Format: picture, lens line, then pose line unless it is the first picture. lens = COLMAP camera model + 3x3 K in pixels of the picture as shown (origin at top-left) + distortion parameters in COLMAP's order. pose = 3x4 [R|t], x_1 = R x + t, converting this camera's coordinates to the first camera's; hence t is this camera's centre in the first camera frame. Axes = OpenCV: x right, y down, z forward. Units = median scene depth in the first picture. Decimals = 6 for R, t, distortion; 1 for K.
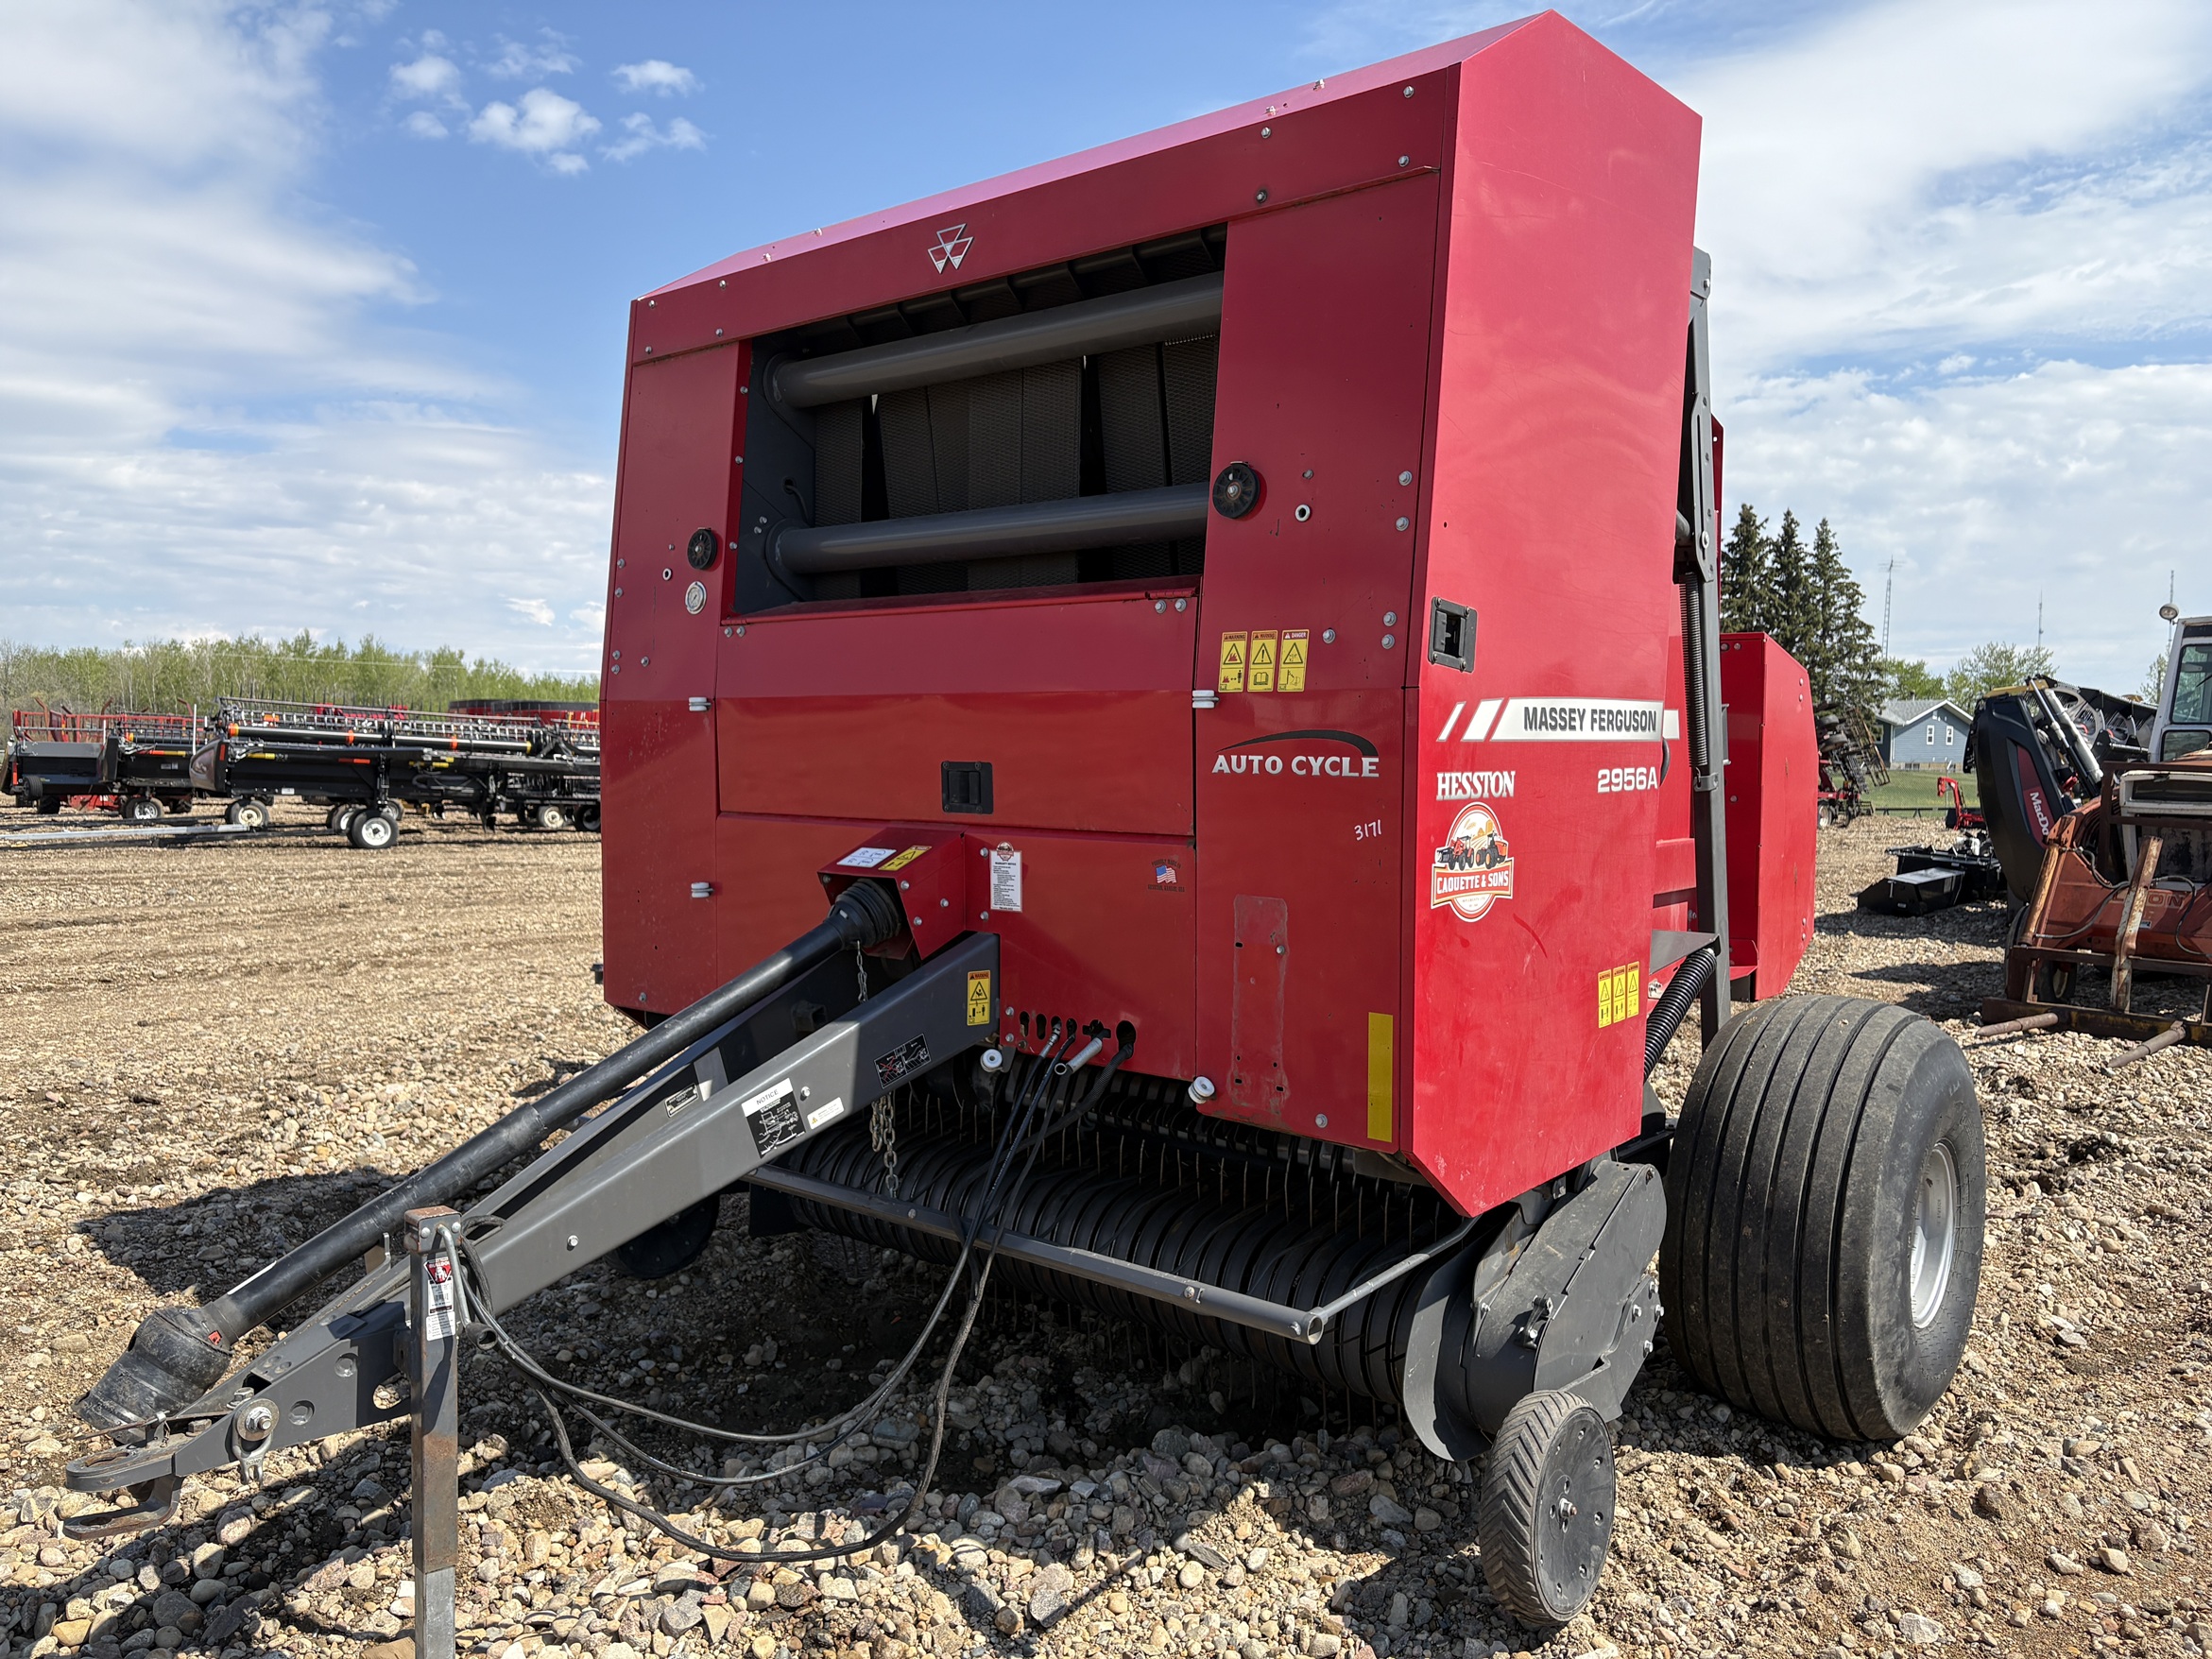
lens RADIAL K [[1696.1, 0, 1102.1], [0, 1696.1, 834.9], [0, 0, 1]] dist [0.053324, -0.048260]
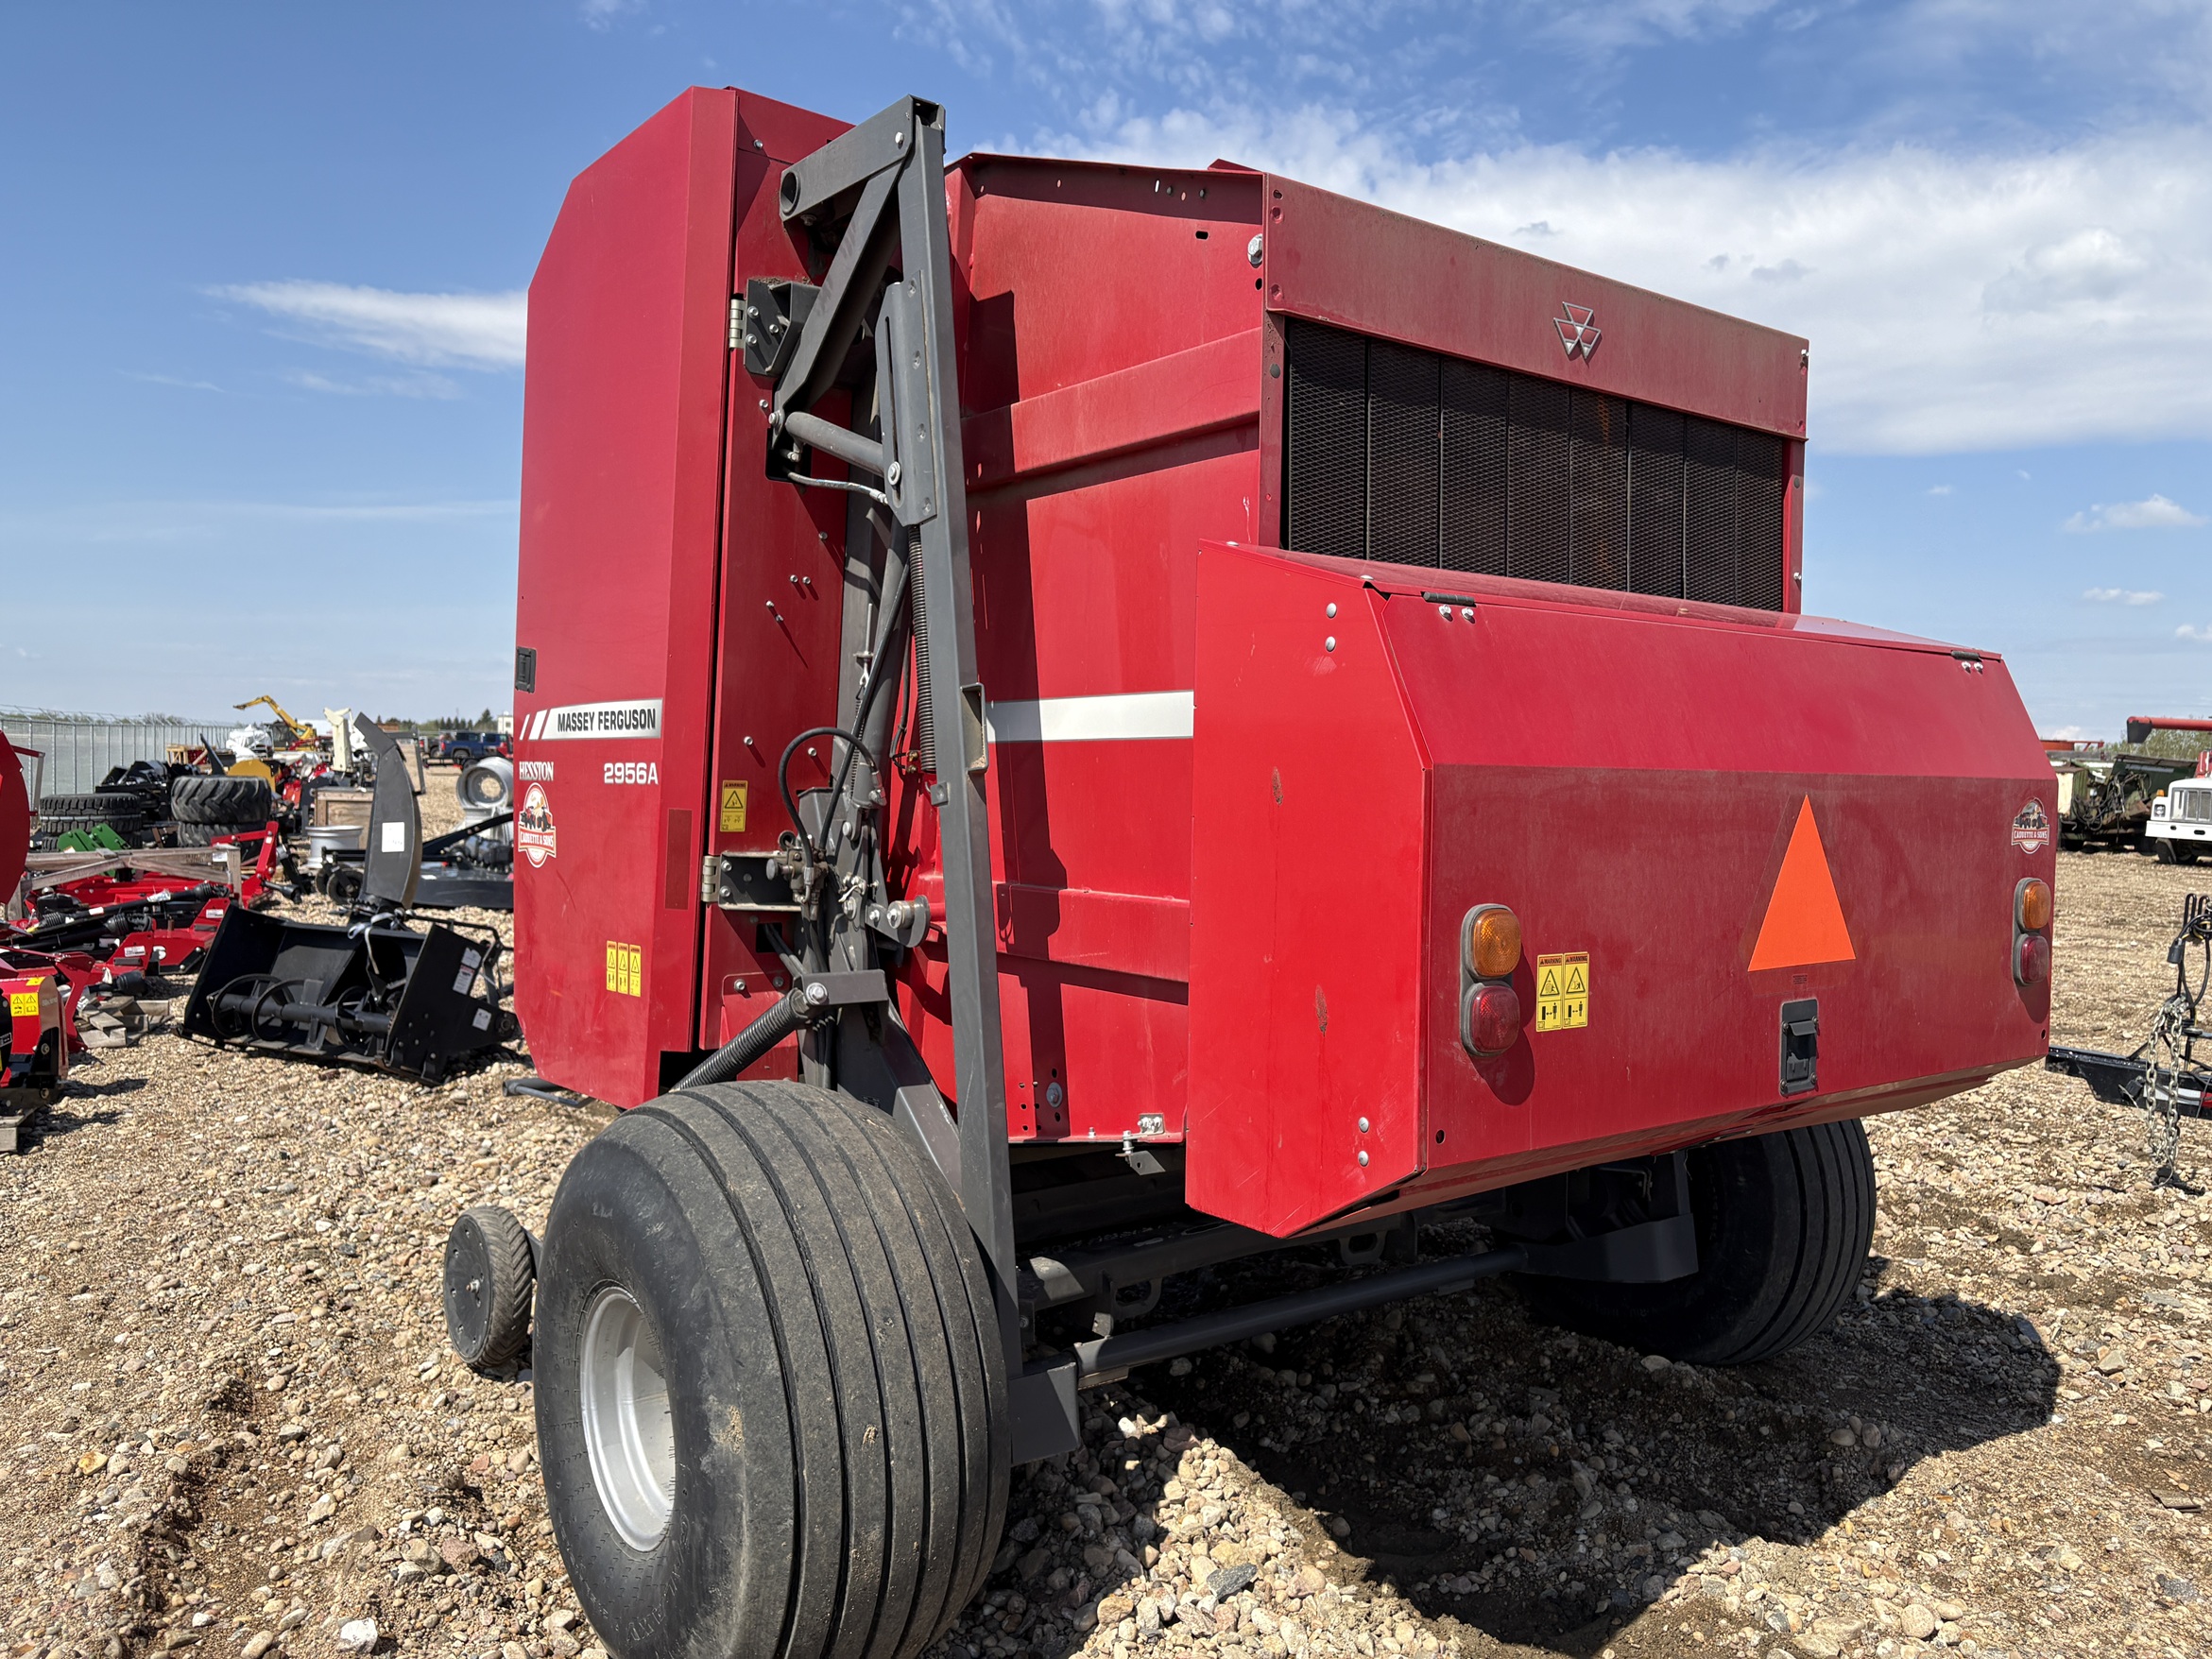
lens RADIAL K [[1696.1, 0, 1118.2], [0, 1696.1, 852.2], [0, 0, 1]] dist [0.053324, -0.048260]
pose [[-0.212946, 0.037902, -0.976328, 1.370890], [-0.073941, 0.995757, 0.054784, -0.068465], [0.974262, 0.083857, -0.209240, 1.611731]]
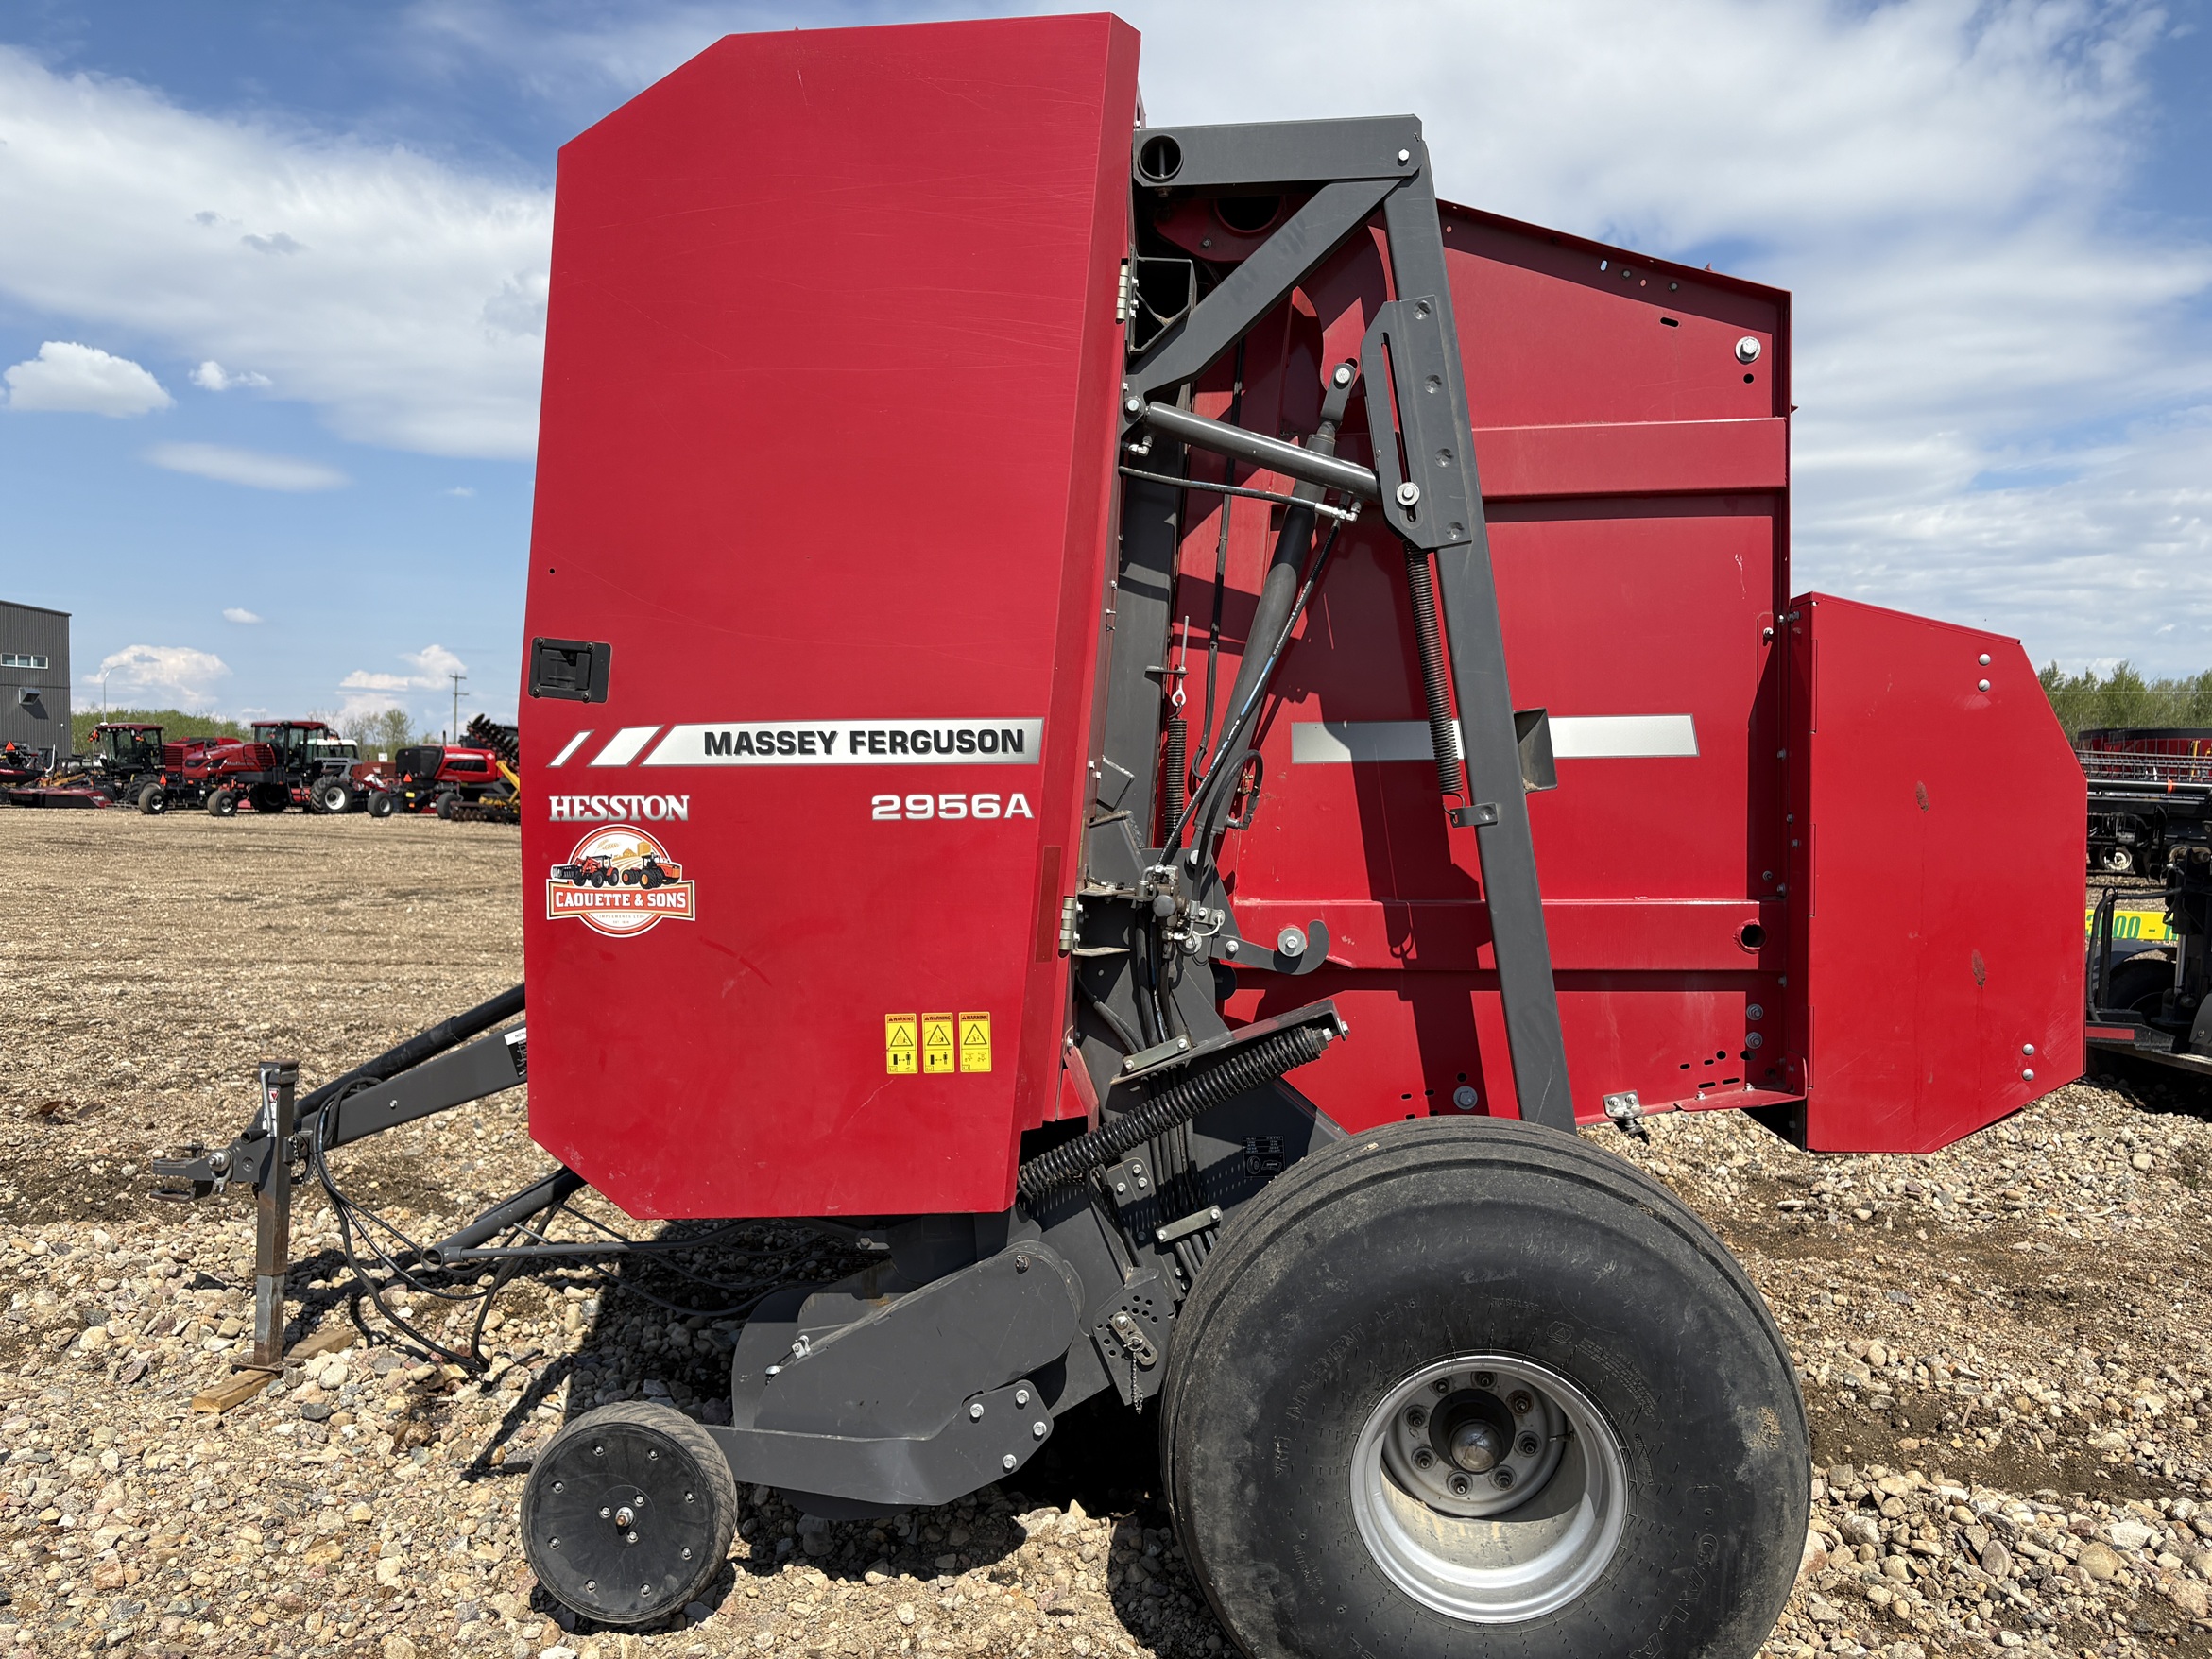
lens RADIAL K [[1696.1, 0, 1141.3], [0, 1696.1, 843.1], [0, 0, 1]] dist [0.053324, -0.048260]
pose [[0.563291, 0.024766, -0.825887, 1.159973], [-0.038090, 0.999266, 0.003986, -0.021928], [0.825380, 0.029212, 0.563821, 0.607555]]
